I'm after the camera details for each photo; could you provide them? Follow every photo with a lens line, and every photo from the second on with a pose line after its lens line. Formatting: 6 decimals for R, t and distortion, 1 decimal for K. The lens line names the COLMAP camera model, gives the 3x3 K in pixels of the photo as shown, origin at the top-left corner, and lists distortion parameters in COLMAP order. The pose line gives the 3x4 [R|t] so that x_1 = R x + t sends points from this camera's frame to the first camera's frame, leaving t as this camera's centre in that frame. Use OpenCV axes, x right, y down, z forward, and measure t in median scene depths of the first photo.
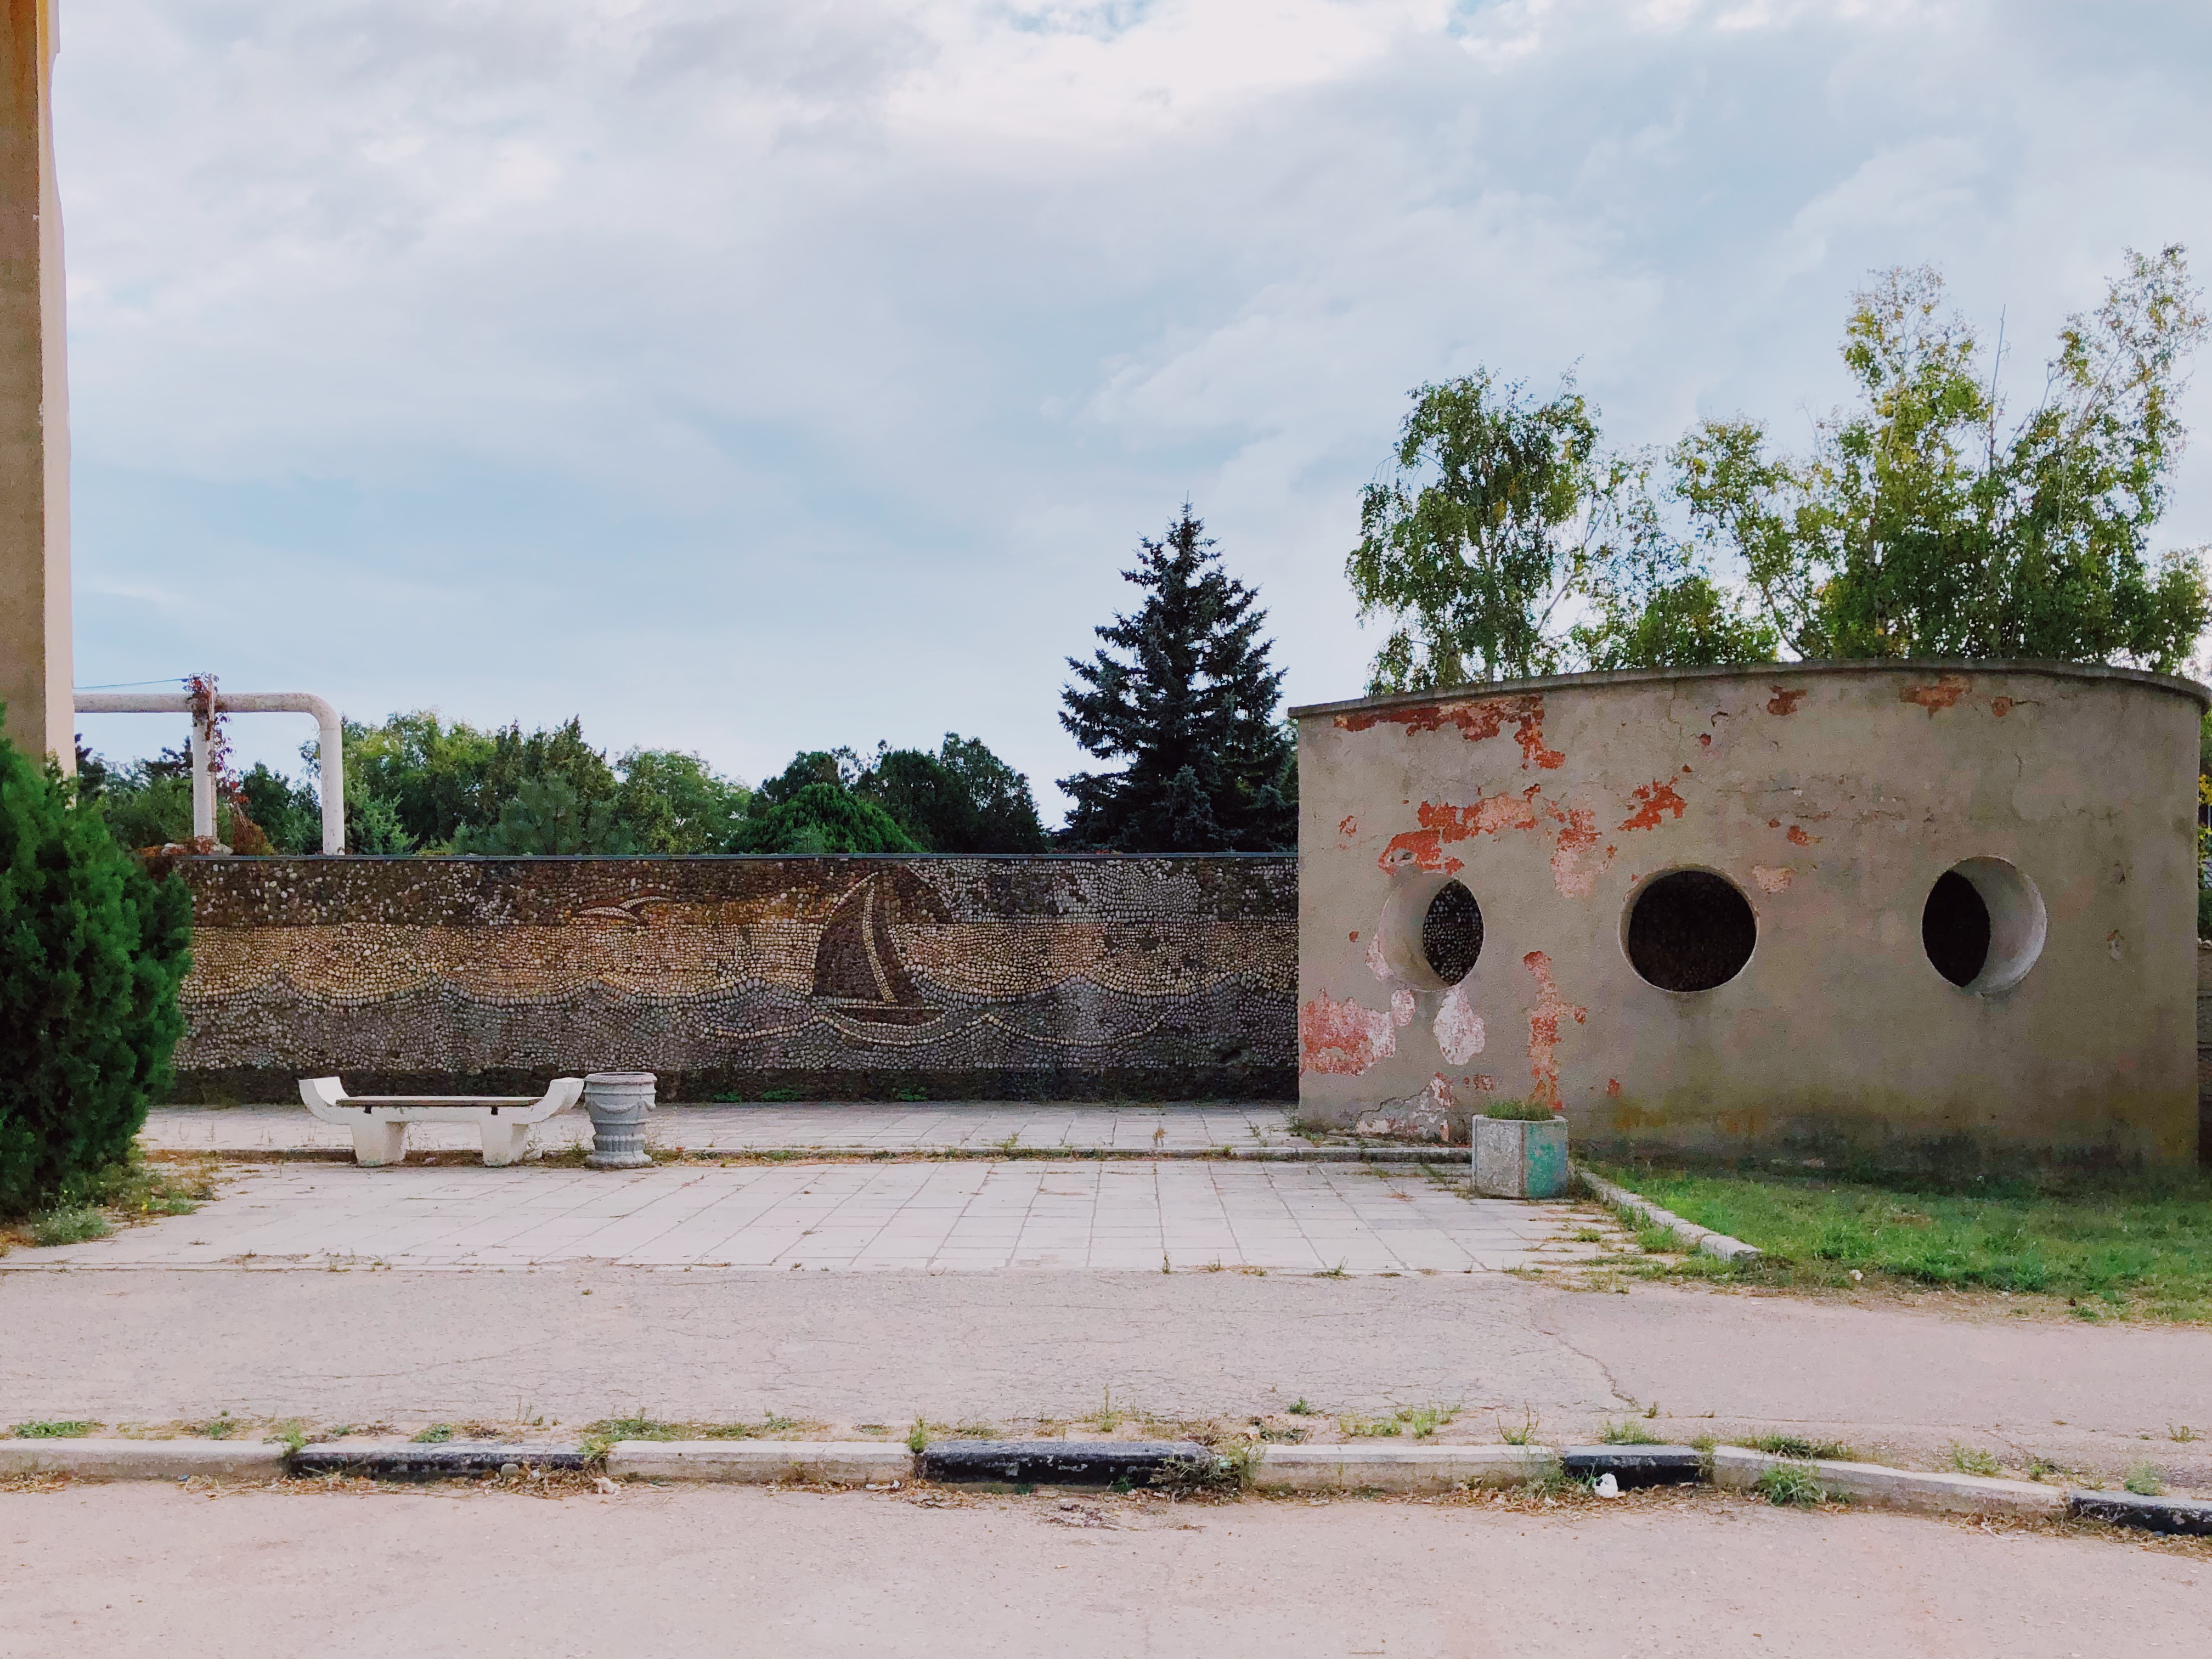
lens RADIAL K [[1771.1, 0, 1097.7], [0, 1771.1, 939.9], [0, 0, 1]] dist [0.004651, -0.050012]
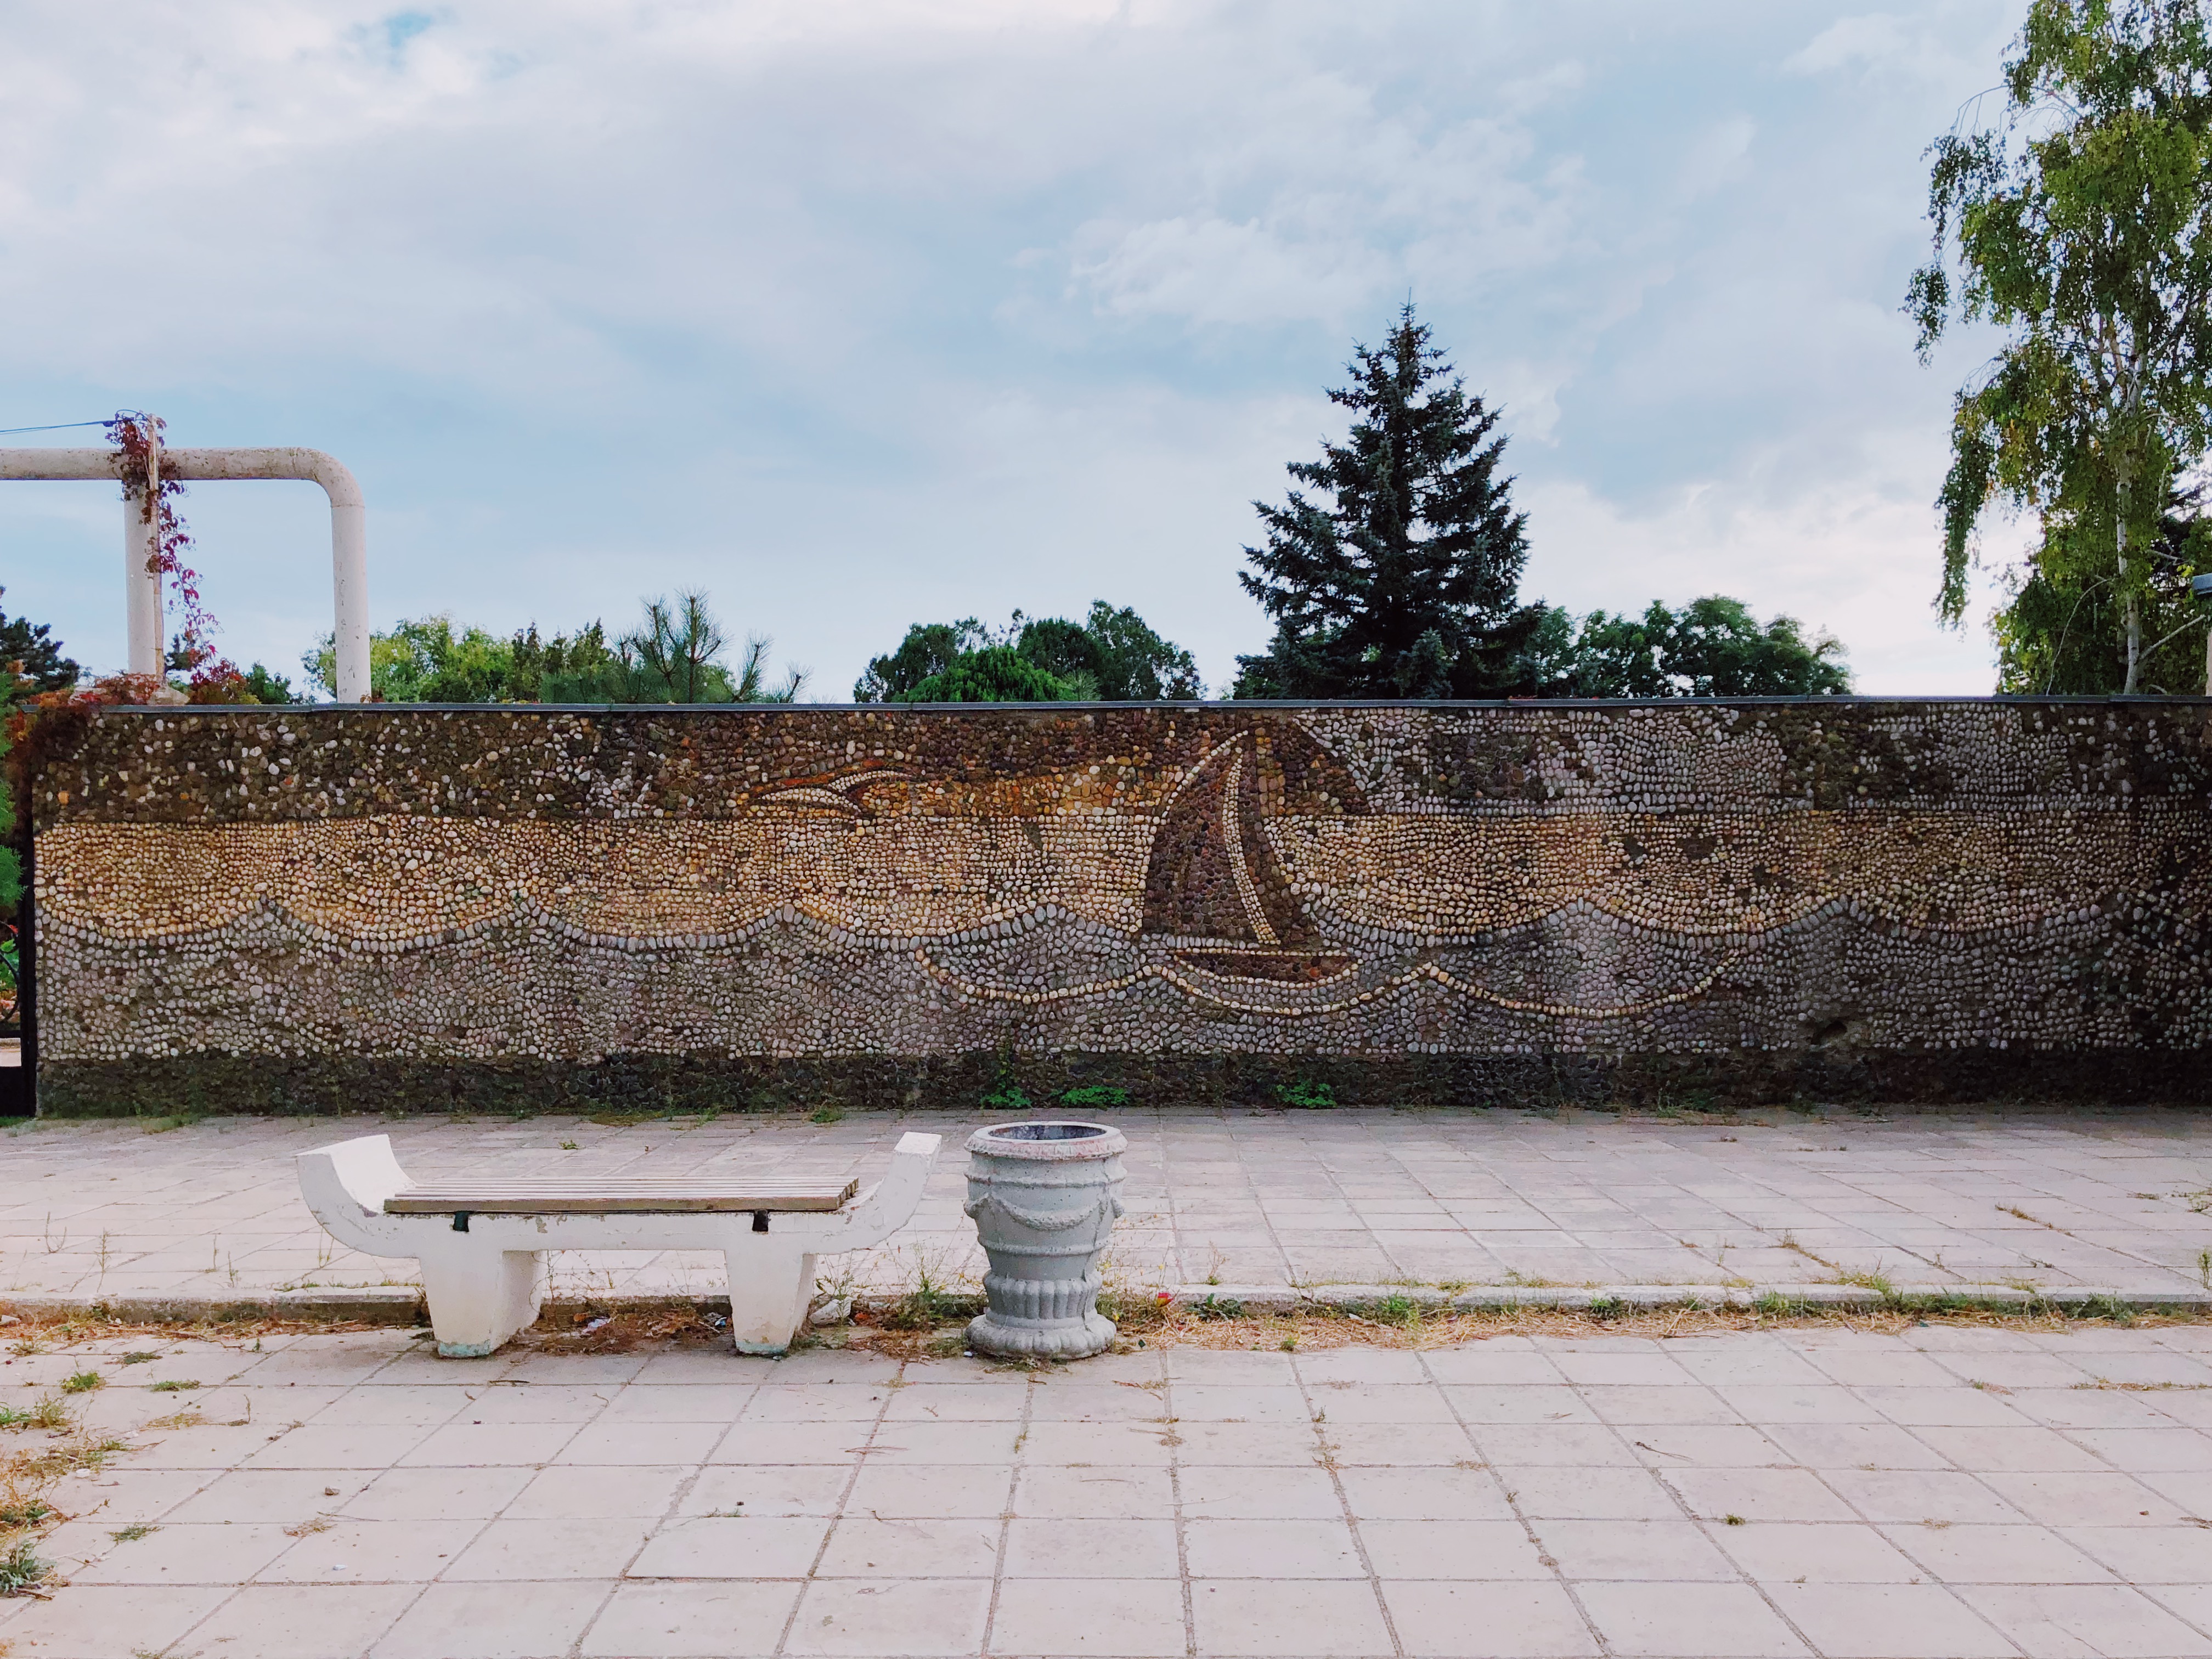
lens RADIAL K [[1792.7, 0, 1087.1], [0, 1792.7, 884.9], [0, 0, 1]] dist [0.087827, -0.194456]
pose [[0.999895, -0.001490, -0.014436, -0.171409], [0.001684, 0.999909, 0.013396, 0.006452], [0.014414, -0.013419, 0.999806, 0.381229]]
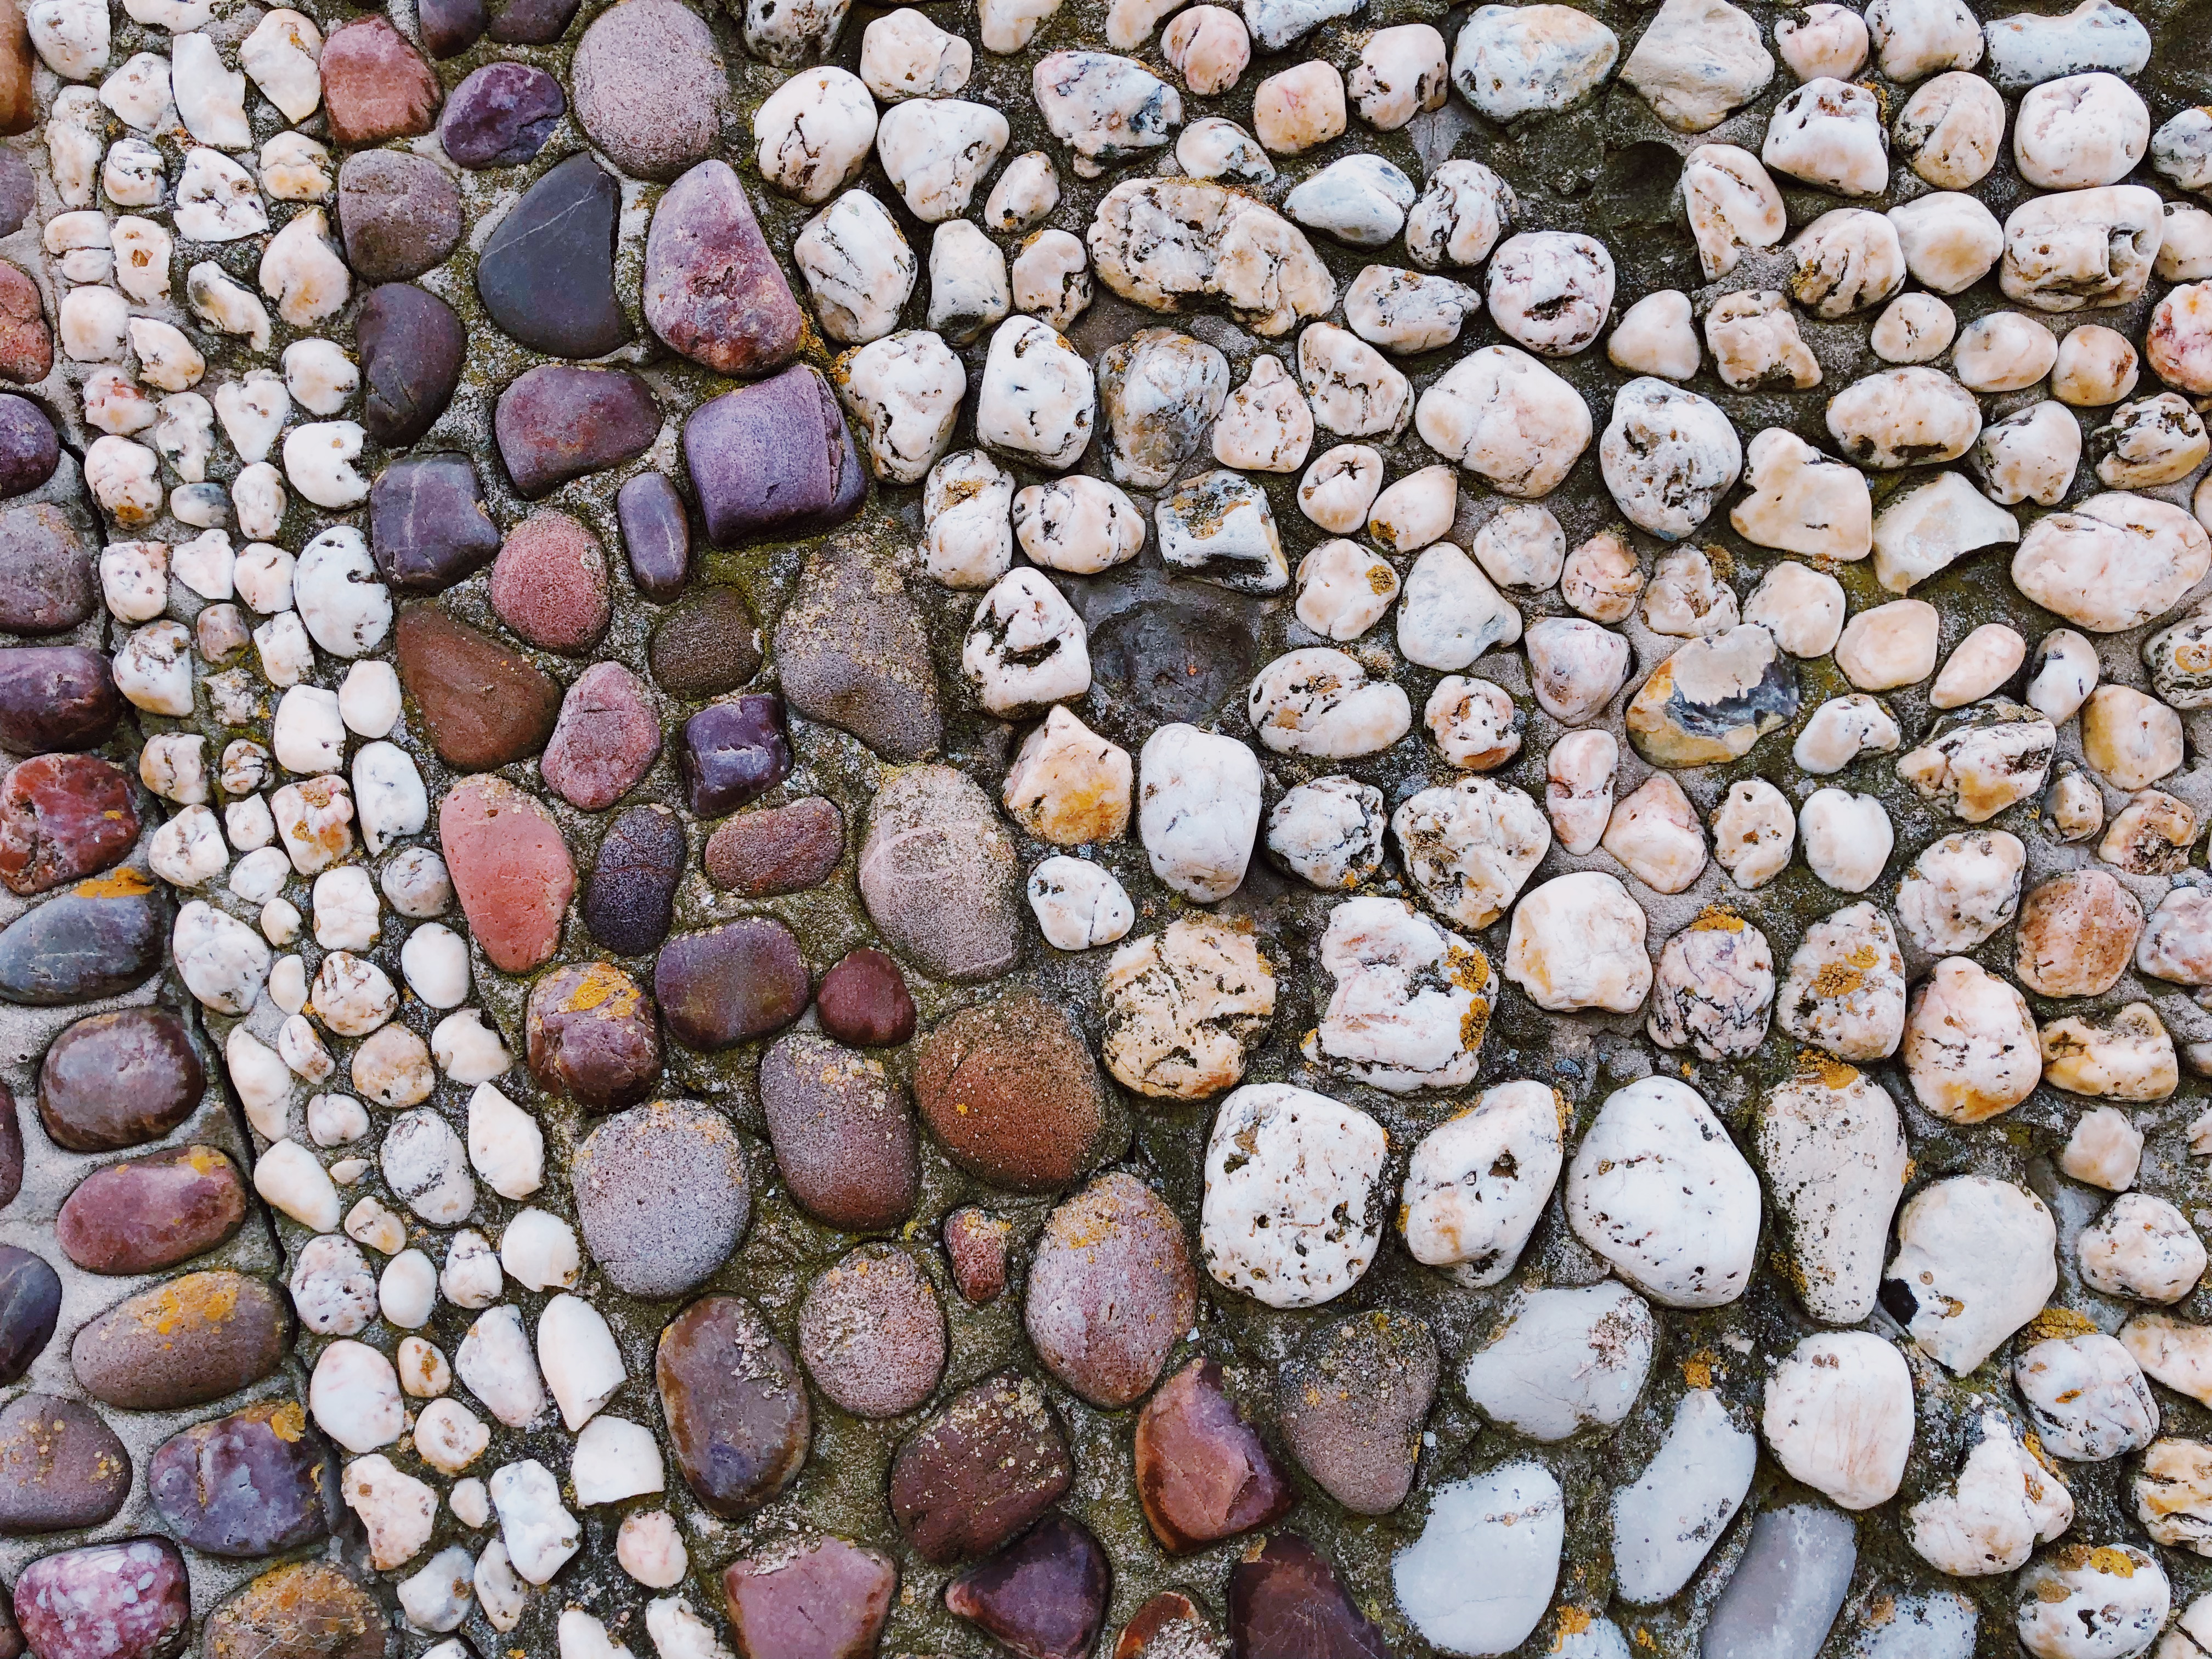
lens RADIAL K [[1875.5, 0, 1108.8], [0, 1875.5, 765.6], [0, 0, 1]] dist [0.010316, -0.050327]
pose [[0.999907, 0.009159, 0.010108, -0.112189], [-0.009156, 0.999958, -0.000342, 0.008132], [-0.010111, 0.000250, 0.999949, 0.968182]]
